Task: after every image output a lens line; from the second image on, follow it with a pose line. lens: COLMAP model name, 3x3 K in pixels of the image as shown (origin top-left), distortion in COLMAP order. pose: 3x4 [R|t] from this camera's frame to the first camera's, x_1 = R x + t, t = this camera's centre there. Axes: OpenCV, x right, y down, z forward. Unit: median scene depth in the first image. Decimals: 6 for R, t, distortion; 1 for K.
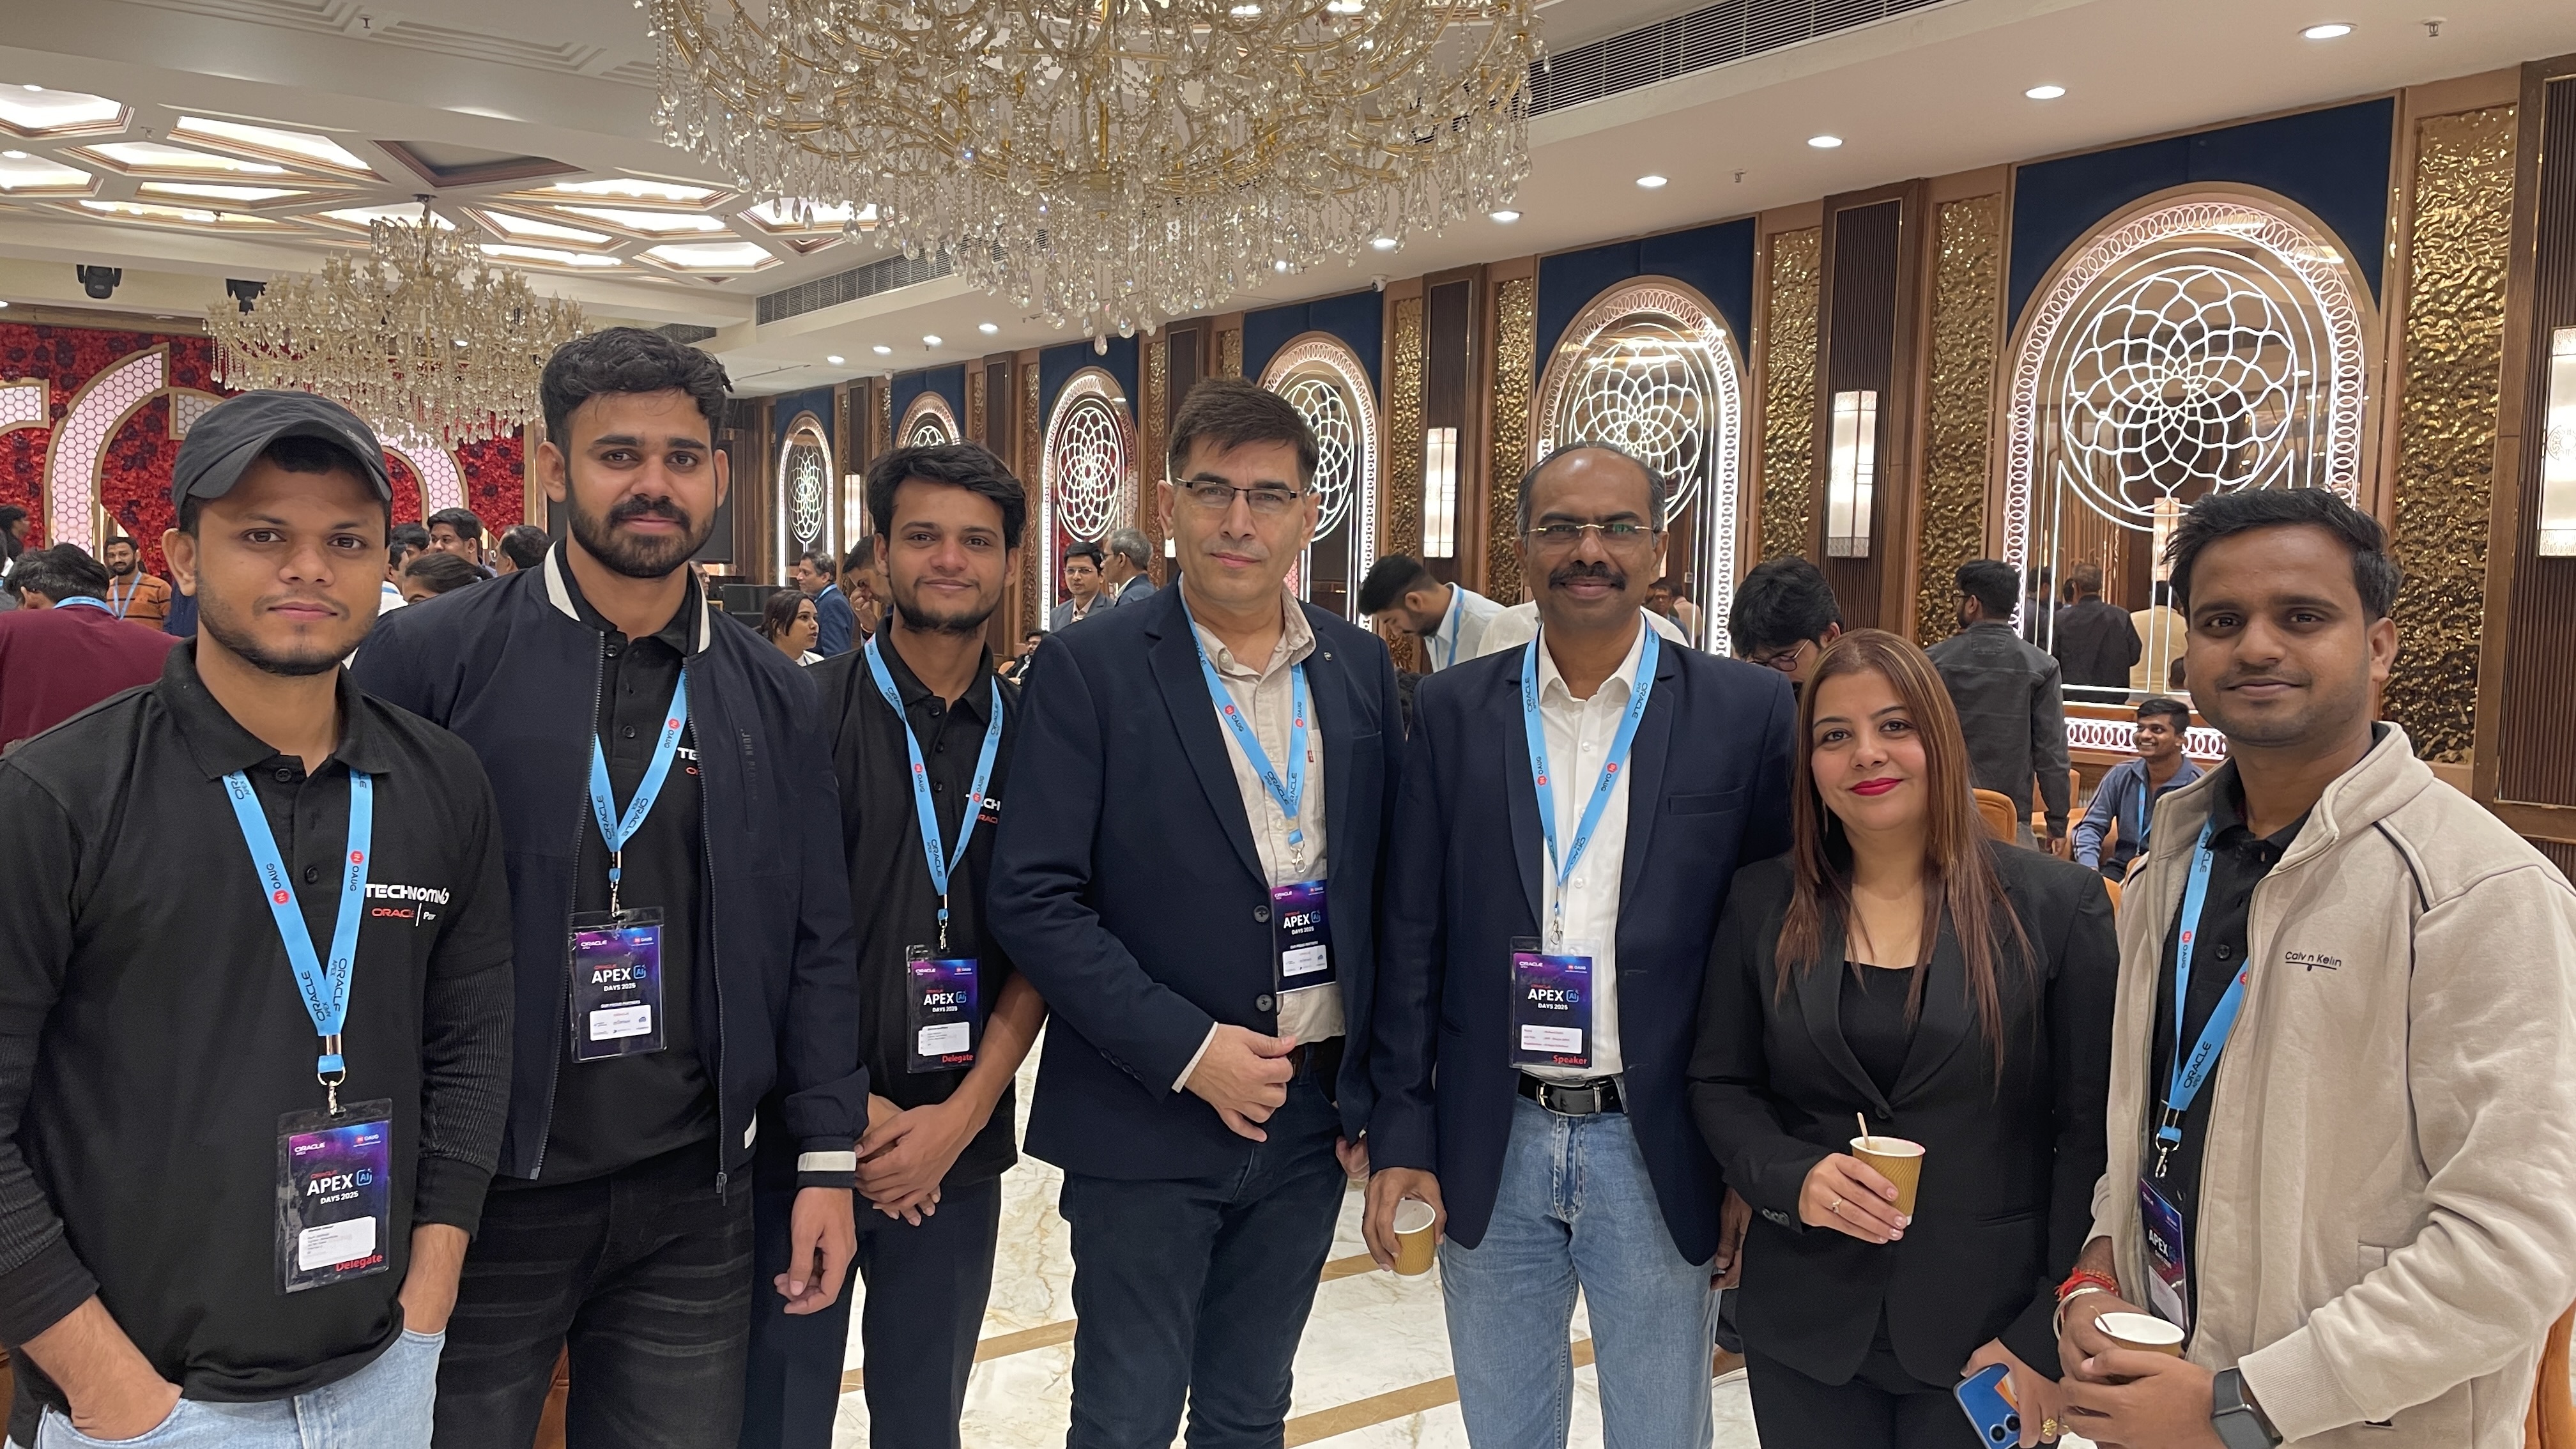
lens RADIAL K [[1939.0, 0, 1283.0], [0, 1939.0, 727.8], [0, 0, 1]] dist [0.045049, -0.056300]
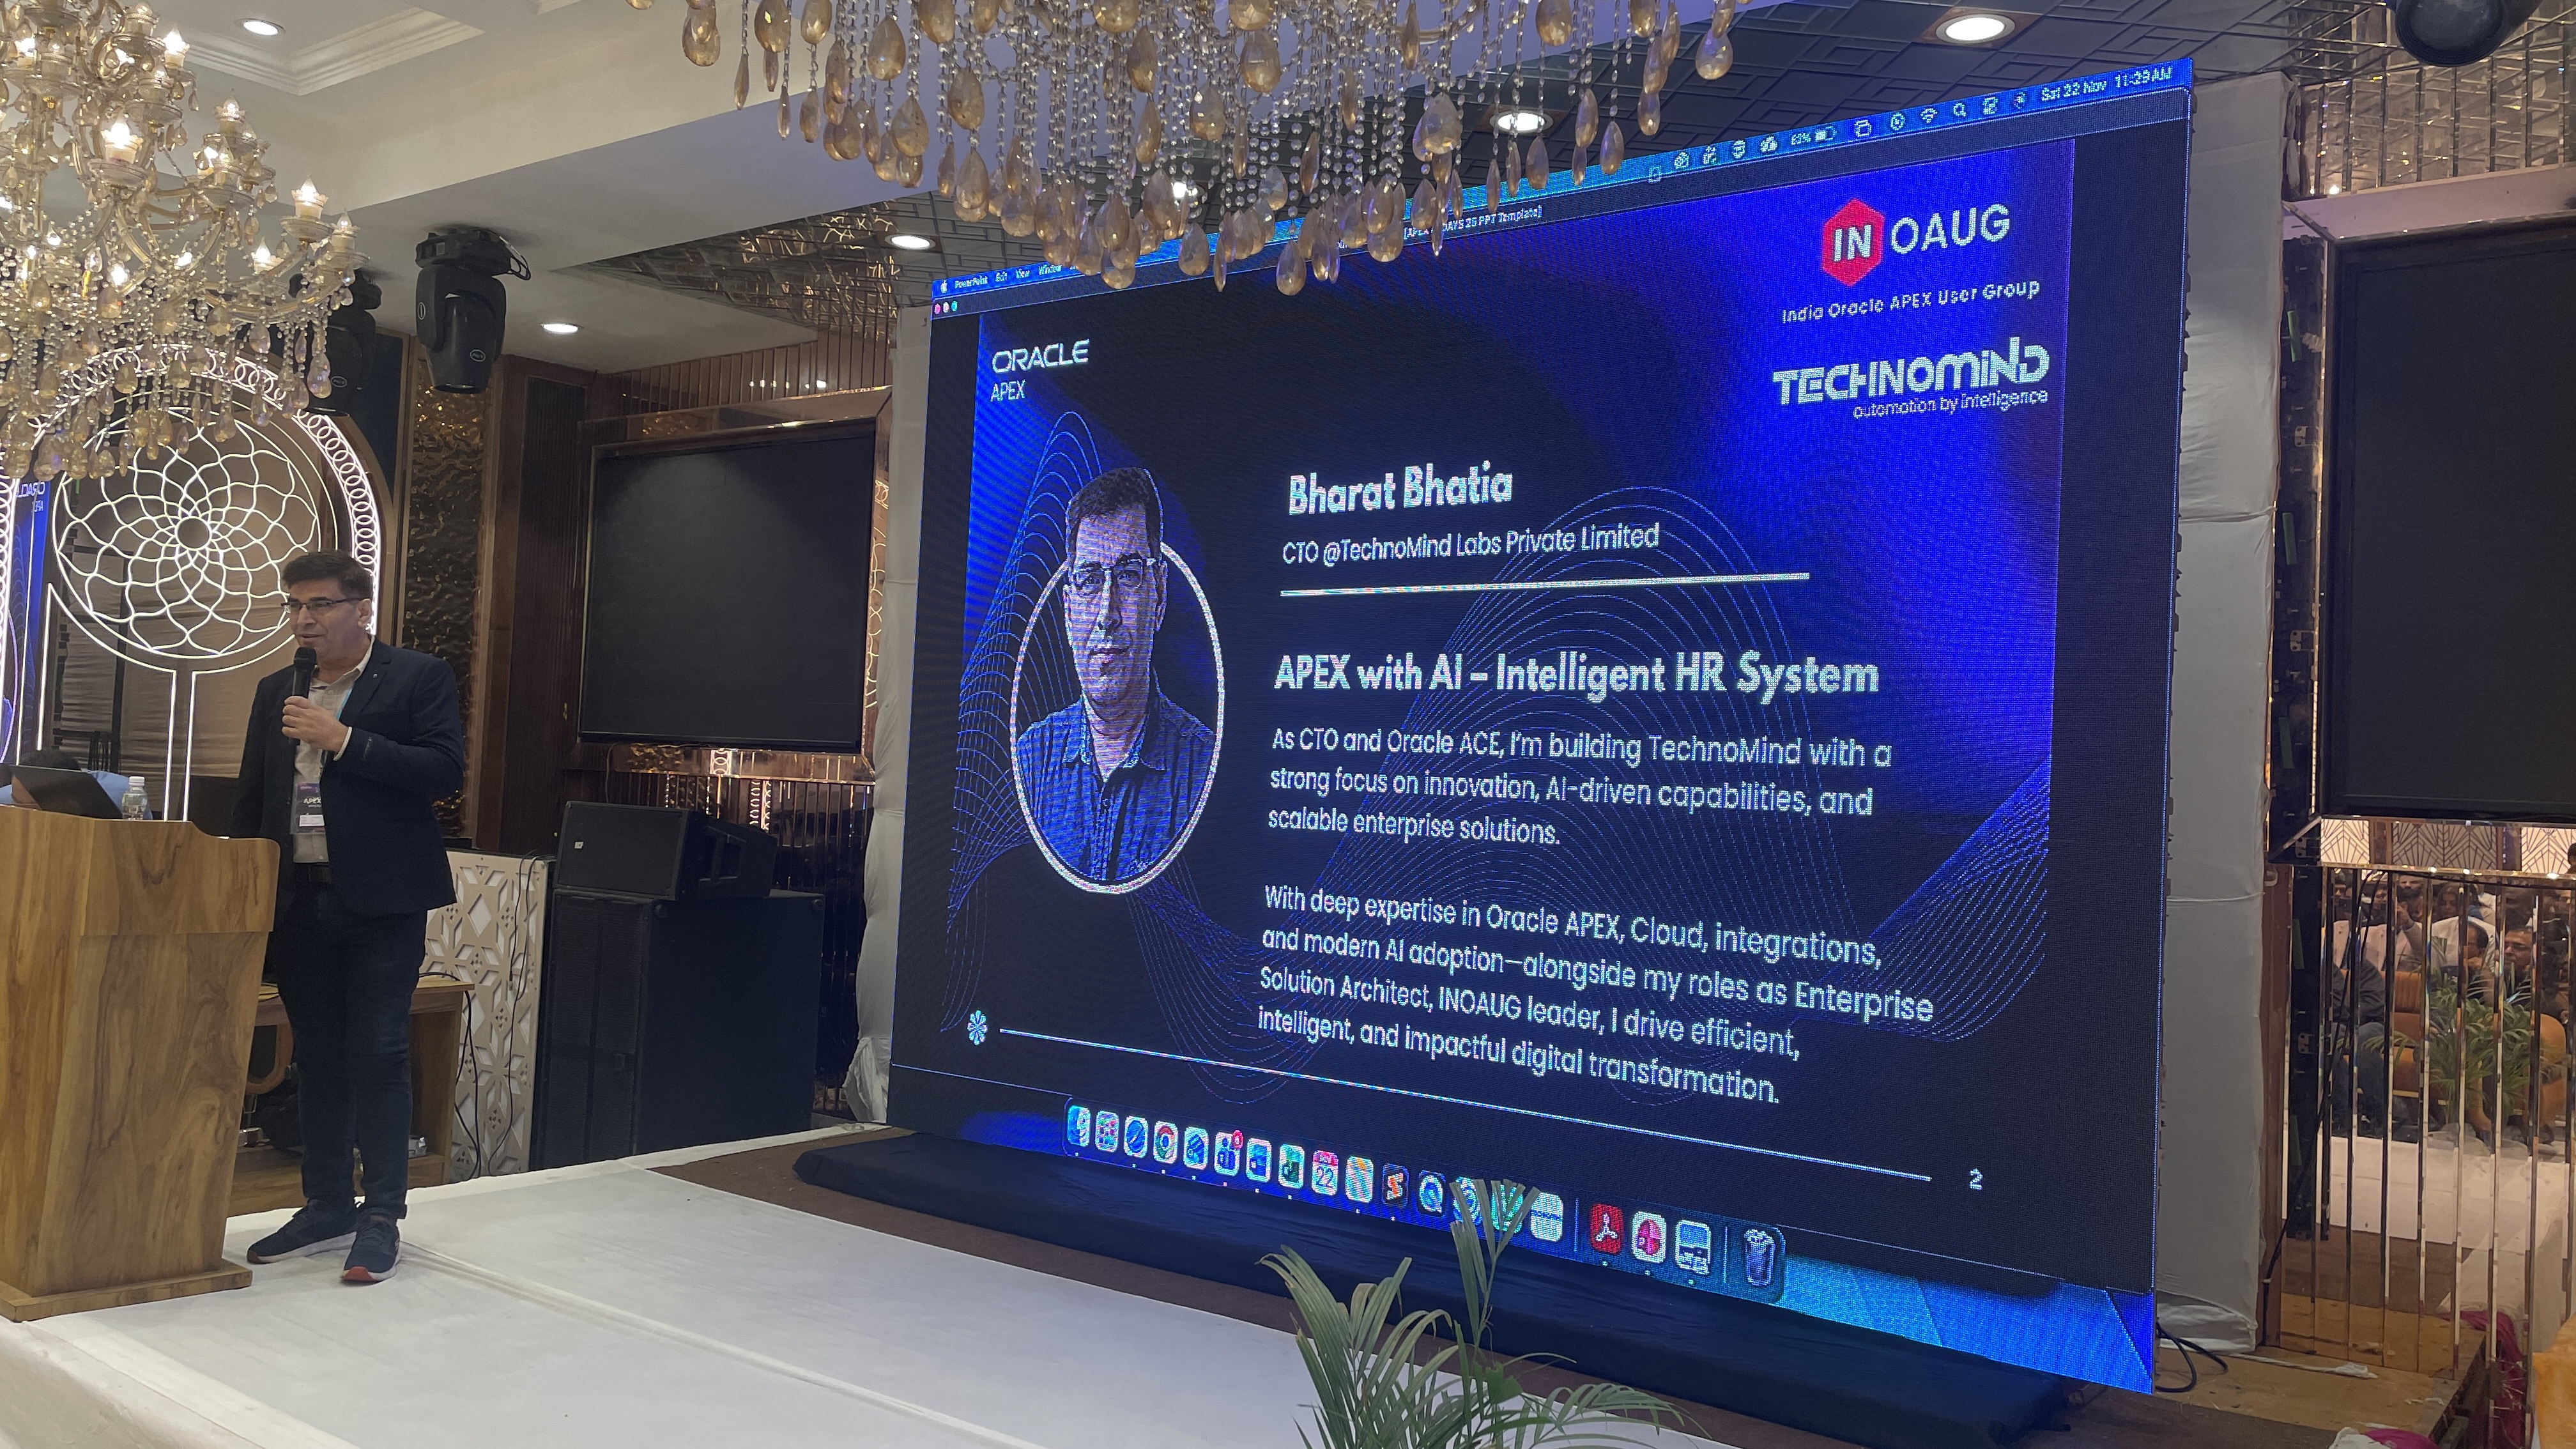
lens RADIAL K [[1939.0, 0, 1315.8], [0, 1939.0, 722.6], [0, 0, 1]] dist [0.045049, -0.056300]
pose [[-0.365303, -0.001054, 0.930888, -0.669759], [0.034126, 0.999312, 0.014523, -0.071442], [-0.930263, 0.037072, -0.365015, 0.838715]]
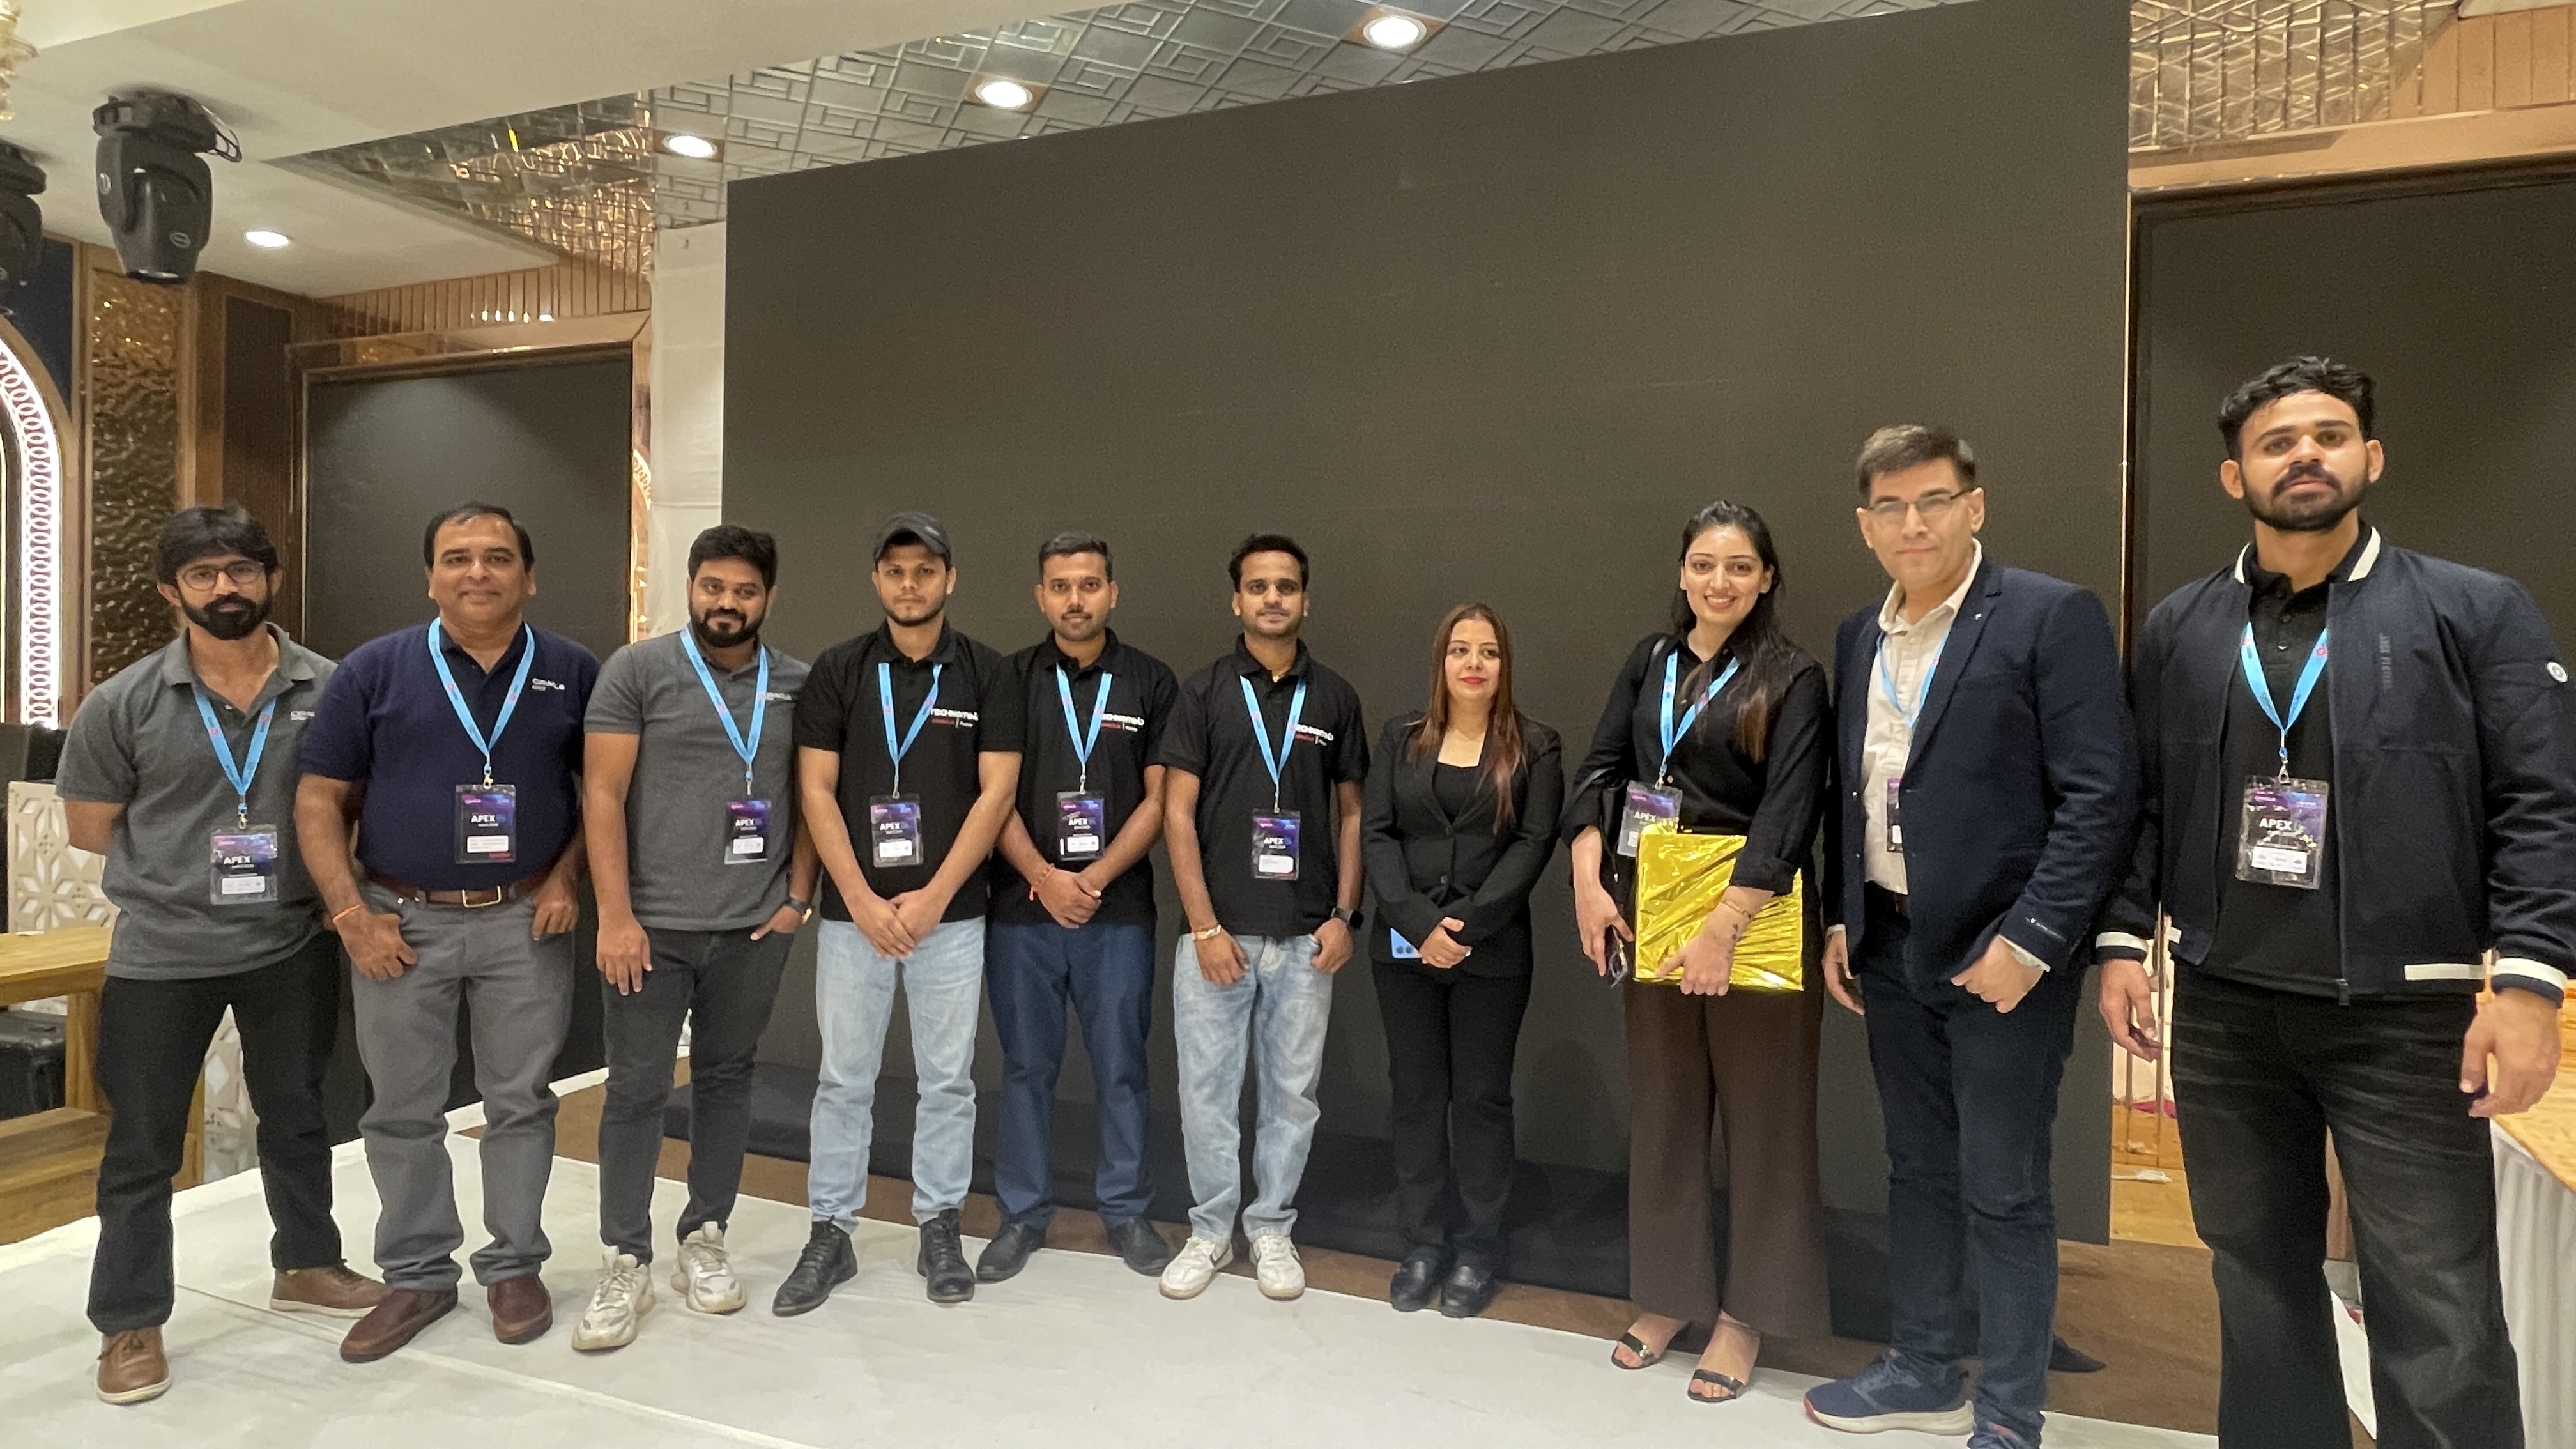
lens RADIAL K [[1399.3, 0, 1283.0], [0, 1399.3, 720.1], [0, 0, 1]] dist [-0.007820, -0.000003]
pose [[-0.606658, -0.036663, 0.794117, -0.445259], [0.045879, 0.995656, 0.081017, -0.068951], [-0.793638, 0.085583, -0.602341, 0.863190]]
